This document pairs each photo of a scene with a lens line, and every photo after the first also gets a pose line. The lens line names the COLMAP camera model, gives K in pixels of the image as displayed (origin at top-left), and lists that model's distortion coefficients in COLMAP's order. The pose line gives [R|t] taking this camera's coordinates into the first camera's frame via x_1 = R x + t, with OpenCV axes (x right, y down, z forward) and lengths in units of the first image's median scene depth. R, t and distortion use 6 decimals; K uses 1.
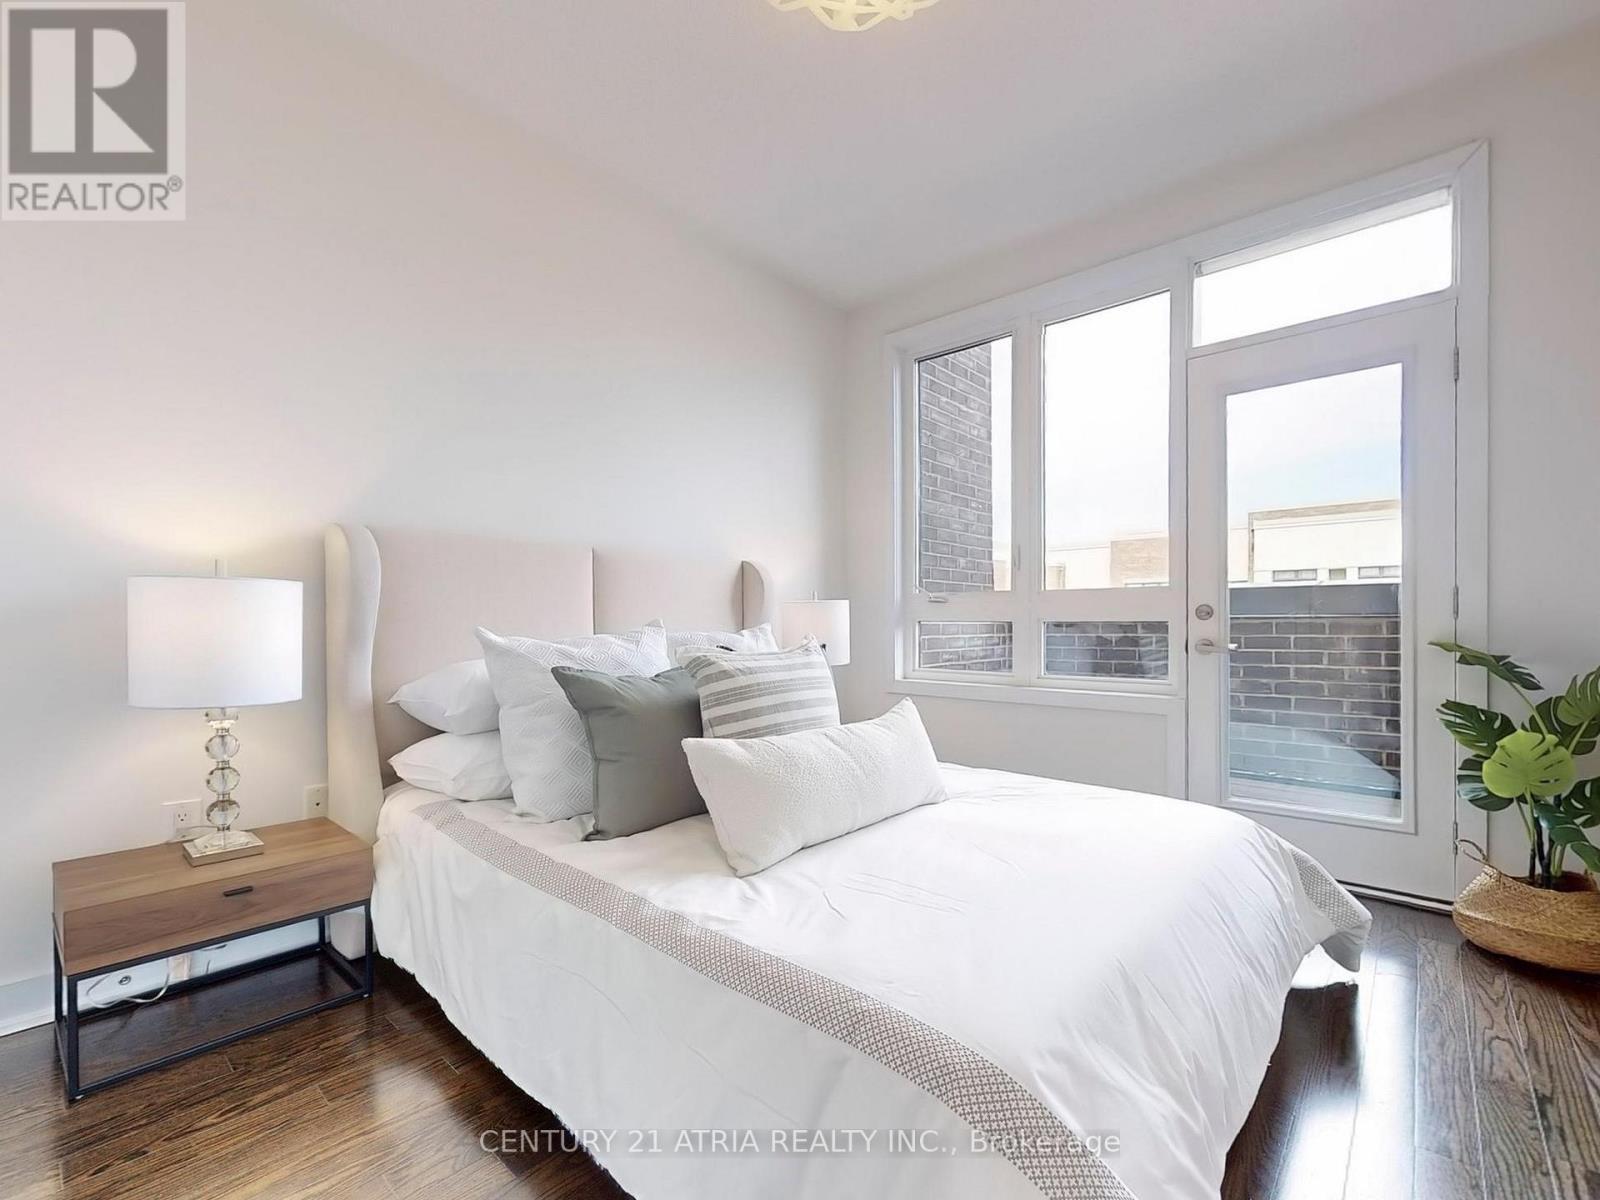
lens RADIAL K [[711.3, 0, 799.8], [0, 711.3, 624.9], [0, 0, 1]] dist [-0.000919, 0.000121]
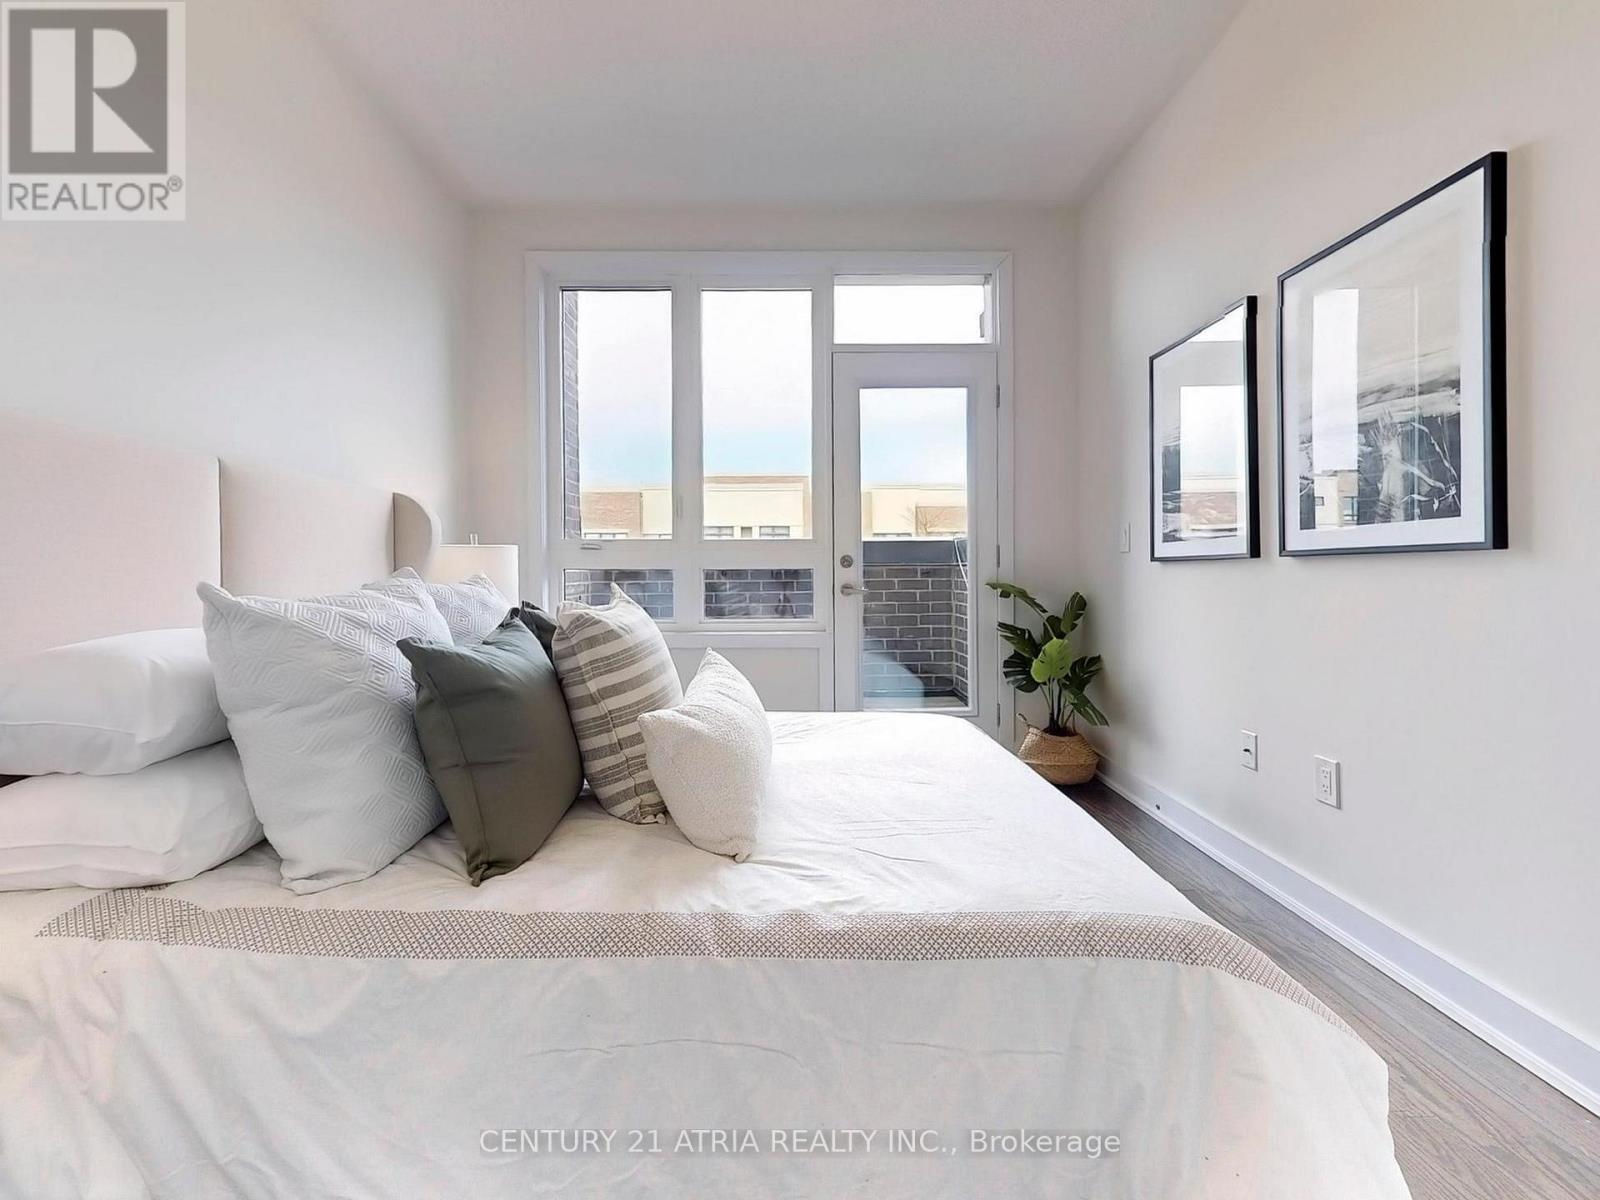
lens RADIAL K [[705.7, 0, 798.5], [0, 705.7, 570.9], [0, 0, 1]] dist [0.001312, 0.000278]
pose [[0.740035, -0.003409, 0.672560, -0.337020], [0.004918, 0.999988, -0.000344, -0.001782], [-0.672551, 0.003562, 0.740042, 0.168594]]
